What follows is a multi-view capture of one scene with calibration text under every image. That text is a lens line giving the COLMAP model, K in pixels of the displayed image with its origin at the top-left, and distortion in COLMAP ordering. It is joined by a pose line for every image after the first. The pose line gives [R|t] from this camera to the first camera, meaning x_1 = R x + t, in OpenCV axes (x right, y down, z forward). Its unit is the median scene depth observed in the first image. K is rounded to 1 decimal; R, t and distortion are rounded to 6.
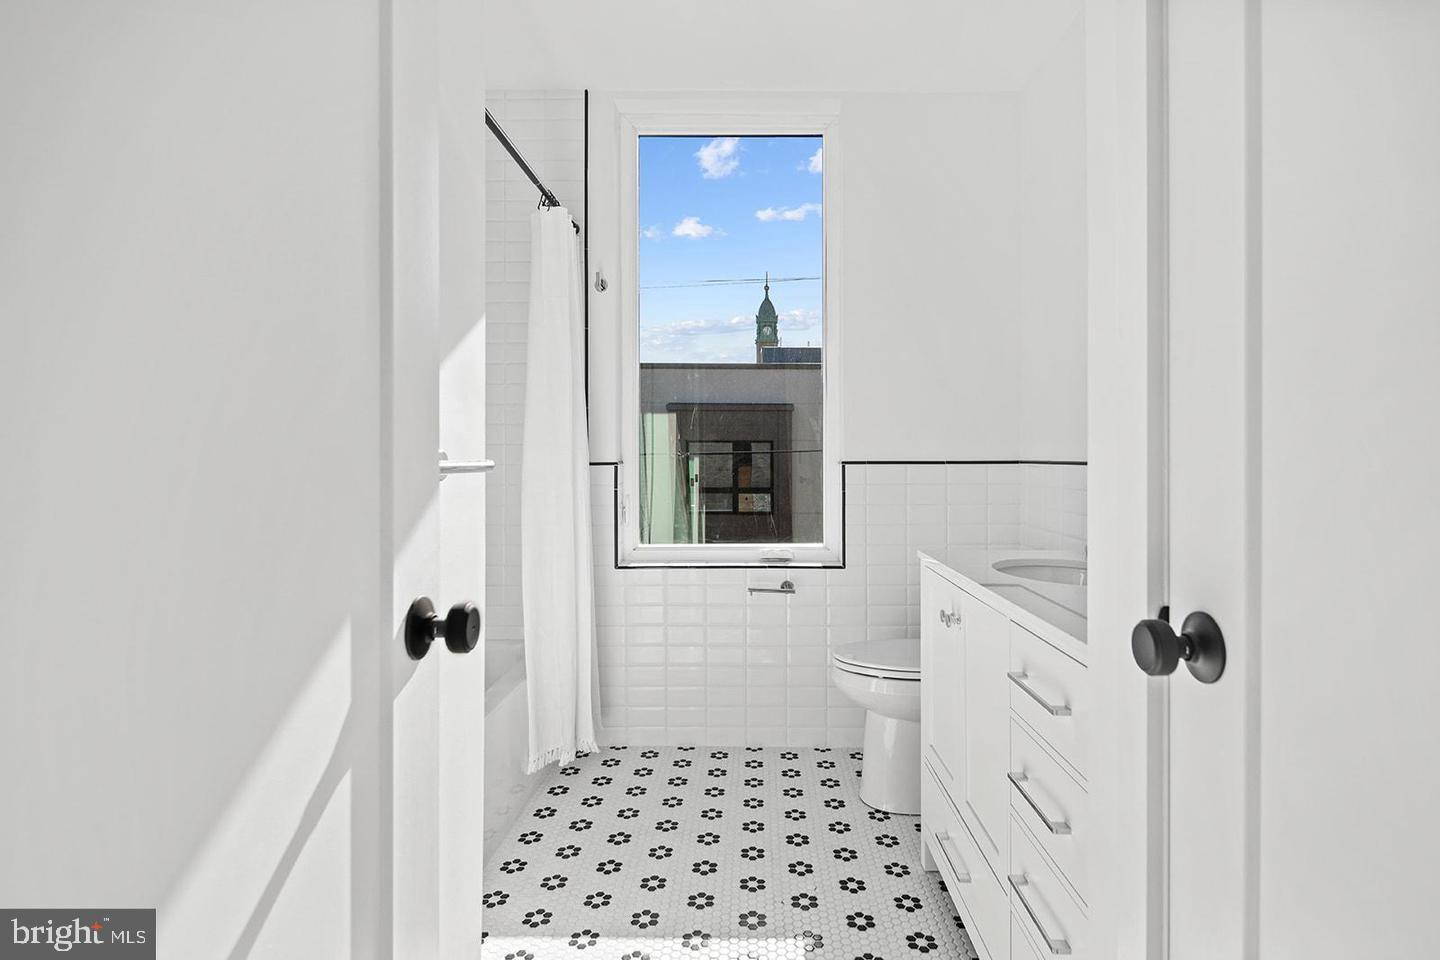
lens RADIAL K [[727.1, 0, 722.8], [0, 727.1, 454.9], [0, 0, 1]] dist [0.001876, 0.000545]
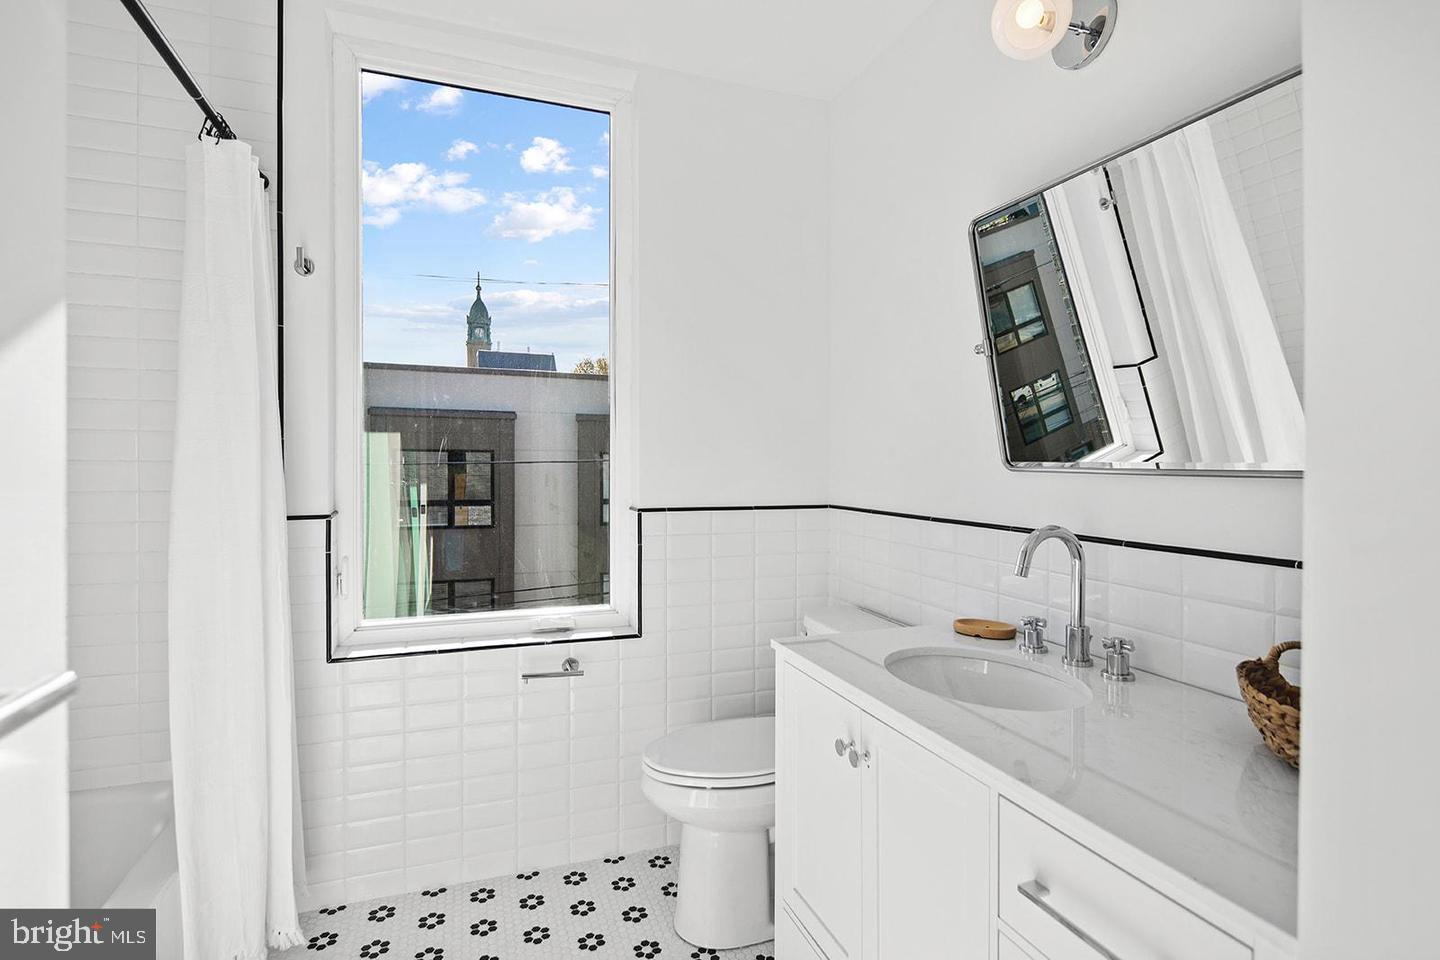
lens RADIAL K [[709.4, 0, 714.9], [0, 709.4, 462.3], [0, 0, 1]] dist [-0.000589, 0.000168]
pose [[0.927847, -0.000029, 0.372960, -0.054243], [-0.001133, 0.999995, 0.002898, -0.044470], [-0.372959, -0.003112, 0.927843, 0.208182]]
